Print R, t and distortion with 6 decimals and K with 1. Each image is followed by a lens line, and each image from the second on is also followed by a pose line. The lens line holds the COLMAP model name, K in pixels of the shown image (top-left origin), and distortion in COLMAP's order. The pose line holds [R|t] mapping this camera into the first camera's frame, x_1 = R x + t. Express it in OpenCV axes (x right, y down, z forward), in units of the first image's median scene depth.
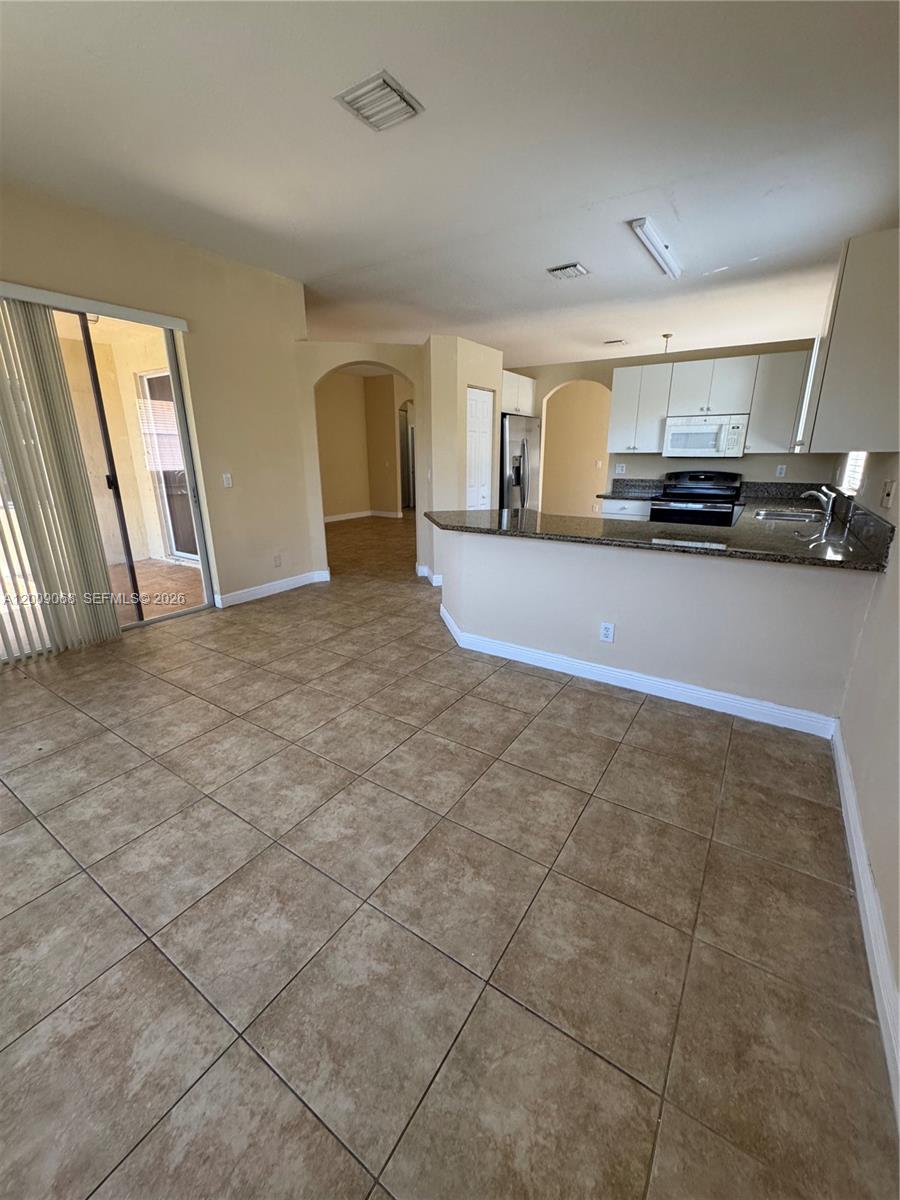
lens RADIAL K [[481.0, 0, 446.2], [0, 481.0, 601.3], [0, 0, 1]] dist [-0.002882, 0.001027]
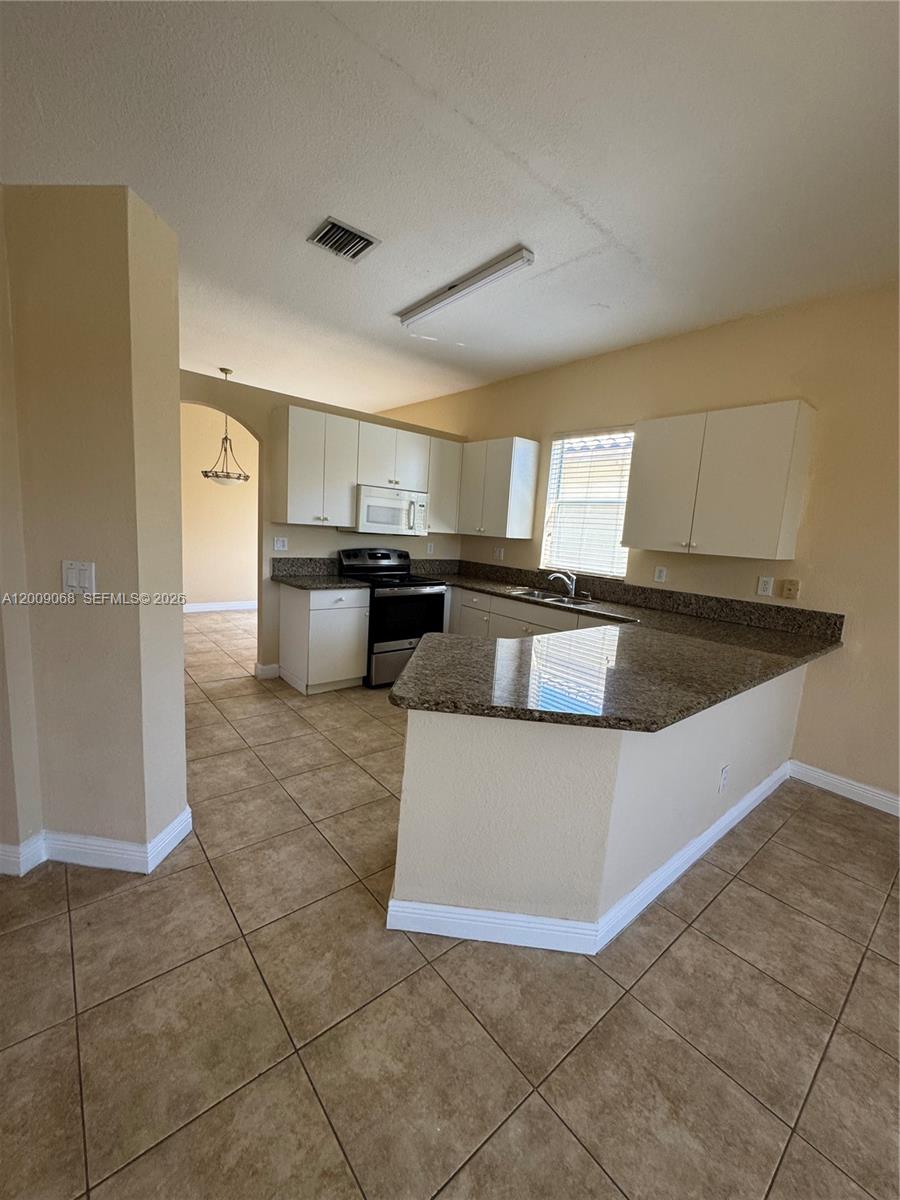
lens RADIAL K [[481.0, 0, 450.0], [0, 481.0, 601.0], [0, 0, 1]] dist [-0.002882, 0.001027]
pose [[0.278665, -0.124537, 0.952280, -0.571129], [0.215240, 0.974432, 0.064448, -0.416509], [-0.935958, 0.187010, 0.298345, 1.281532]]
